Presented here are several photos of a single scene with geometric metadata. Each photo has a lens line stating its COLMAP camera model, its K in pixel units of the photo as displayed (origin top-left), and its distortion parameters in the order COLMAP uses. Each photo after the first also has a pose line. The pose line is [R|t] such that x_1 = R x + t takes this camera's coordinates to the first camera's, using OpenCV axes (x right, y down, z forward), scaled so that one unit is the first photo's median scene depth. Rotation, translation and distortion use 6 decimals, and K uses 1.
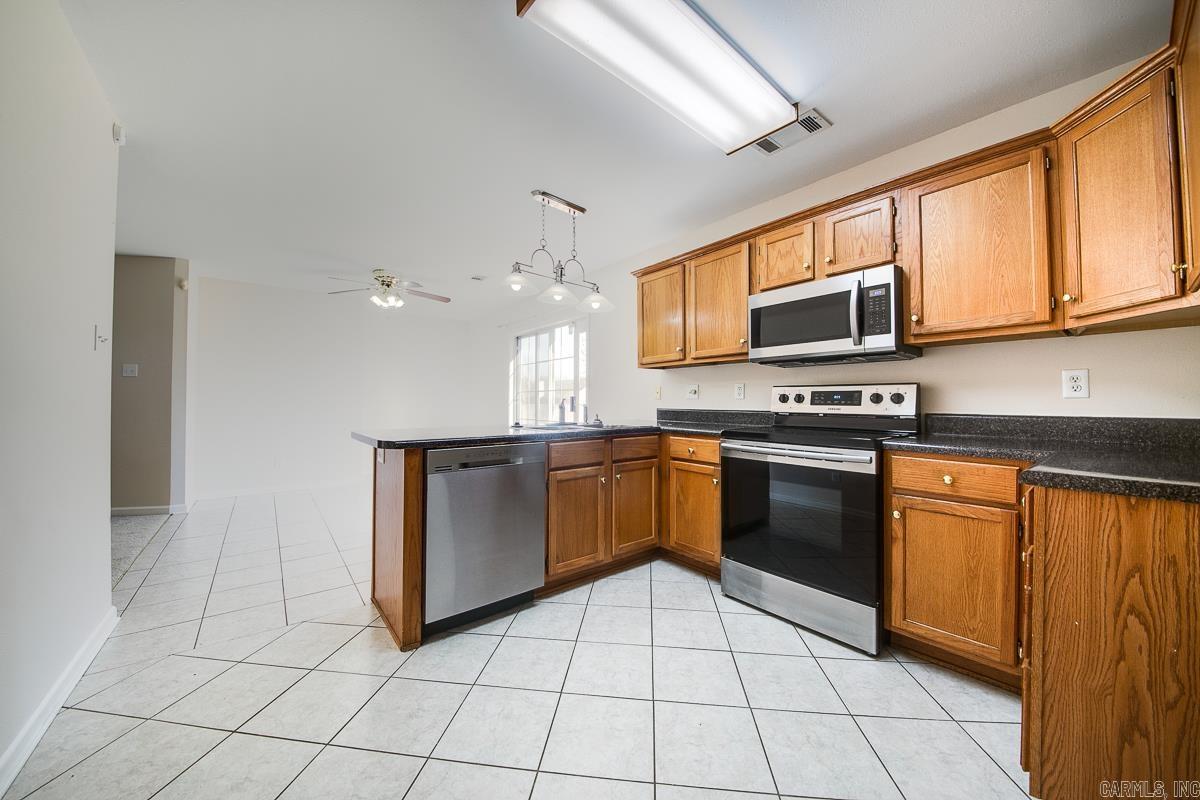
lens RADIAL K [[414.8, 0, 603.0], [0, 414.8, 399.3], [0, 0, 1]] dist [-0.015294, -0.001077]
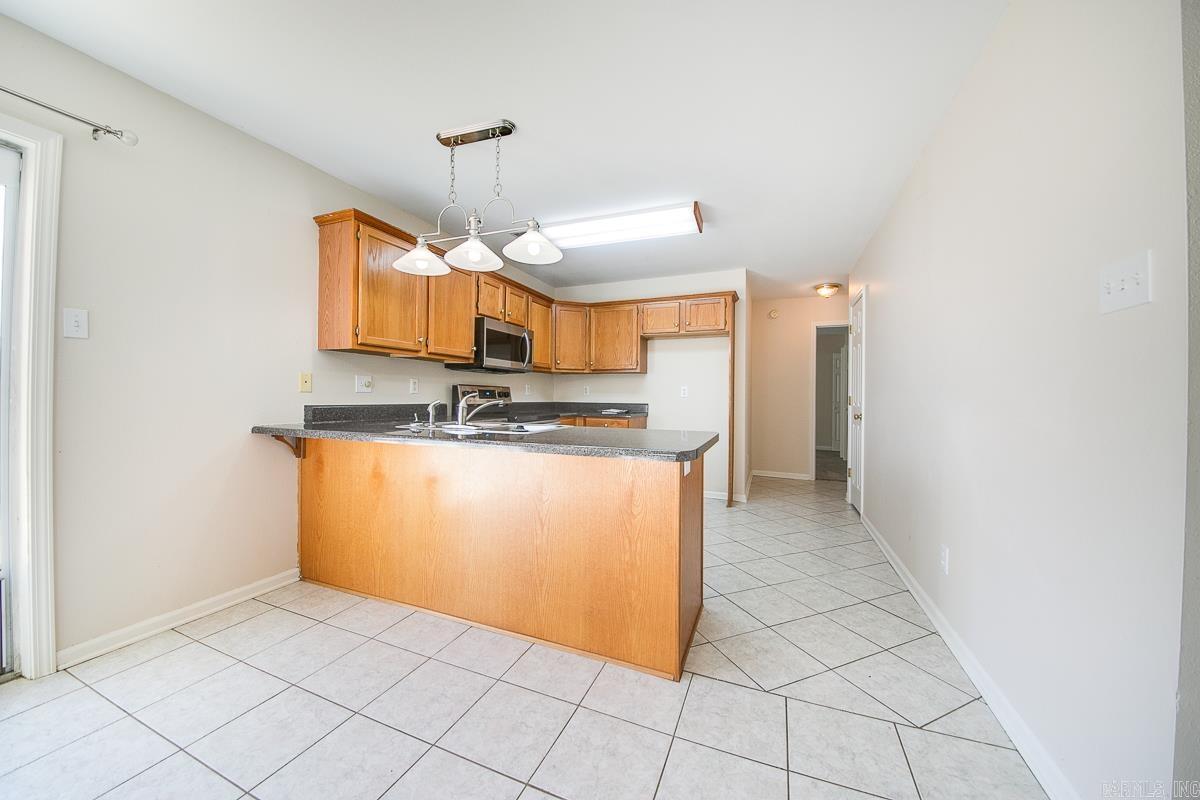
lens RADIAL K [[414.8, 0, 601.9], [0, 414.8, 394.0], [0, 0, 1]] dist [-0.015294, -0.001077]
pose [[-0.485843, 0.000741, 0.874046, -1.039934], [-0.013713, 0.999870, -0.008470, 0.003657], [-0.873938, -0.016101, -0.485770, 1.374728]]
